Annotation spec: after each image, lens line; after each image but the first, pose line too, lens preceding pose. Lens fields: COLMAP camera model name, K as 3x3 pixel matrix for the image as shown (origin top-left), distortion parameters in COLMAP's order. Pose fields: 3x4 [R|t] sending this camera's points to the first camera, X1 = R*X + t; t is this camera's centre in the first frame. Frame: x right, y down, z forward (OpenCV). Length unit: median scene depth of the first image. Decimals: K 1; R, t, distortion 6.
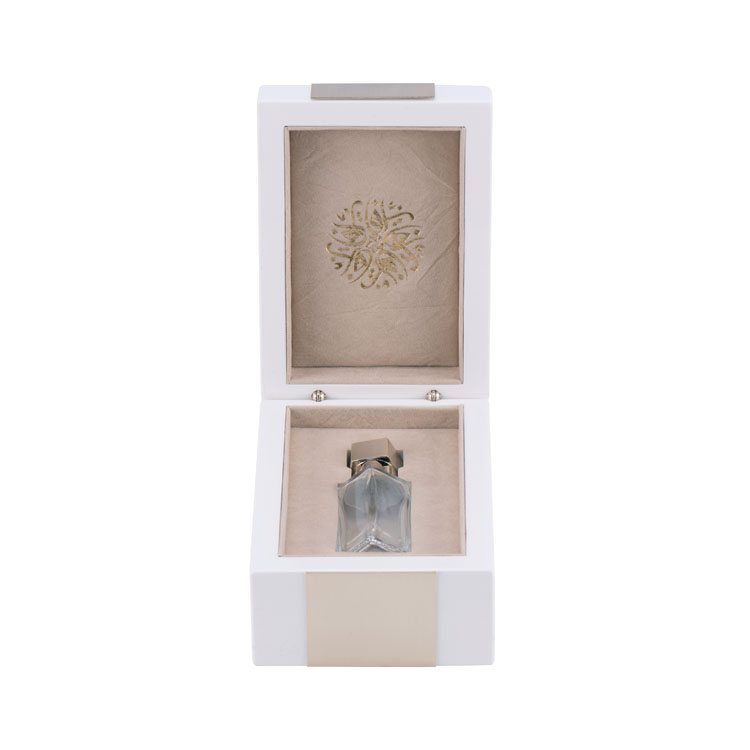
lens RADIAL K [[4083.9, 0, 375.0], [0, 4083.9, 375.0], [0, 0, 1]] dist [-0.175948, -3.021328]
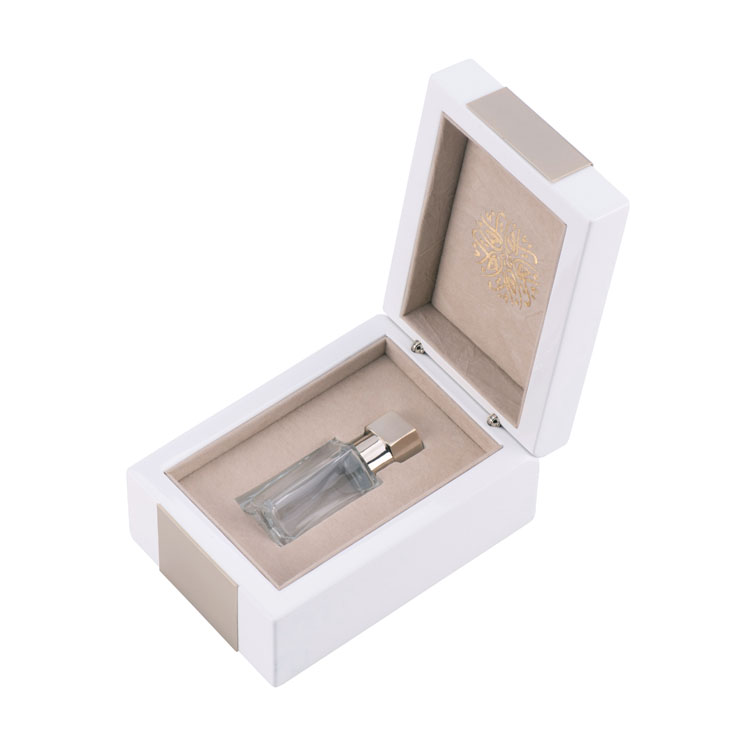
lens RADIAL K [[4083.9, 0, 375.0], [0, 4083.9, 375.0], [0, 0, 1]] dist [-0.175948, -3.021328]
pose [[0.643633, 0.614024, -0.456849, 0.428955], [-0.425118, 0.783202, 0.453728, -0.427005], [0.636405, -0.097819, 0.765127, 0.252221]]
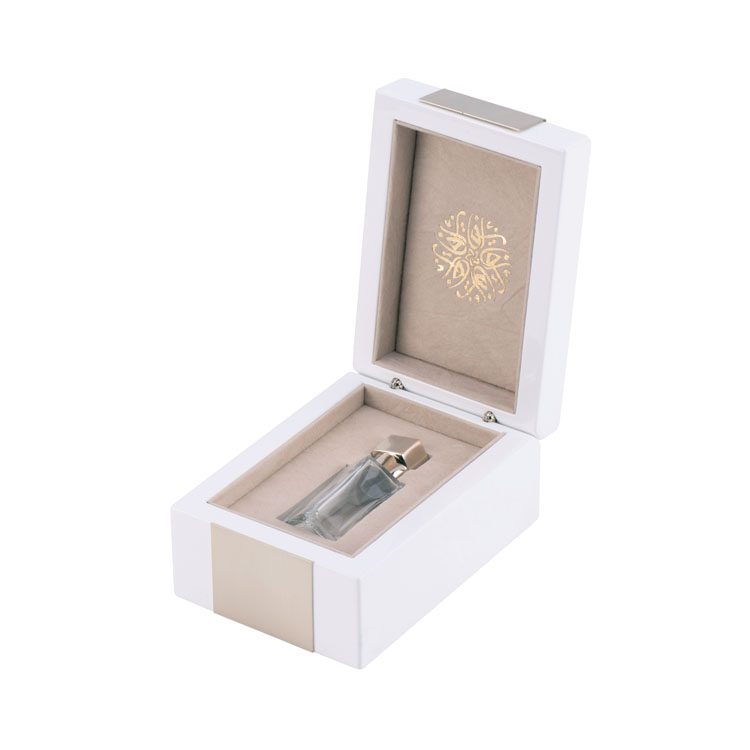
lens RADIAL K [[4083.9, 0, 375.0], [0, 4083.9, 375.0], [0, 0, 1]] dist [-0.175948, -3.021328]
pose [[0.830426, 0.296778, -0.471504, 0.470585], [-0.290280, 0.952841, 0.088495, -0.087261], [0.475532, 0.063379, 0.877412, 0.091113]]
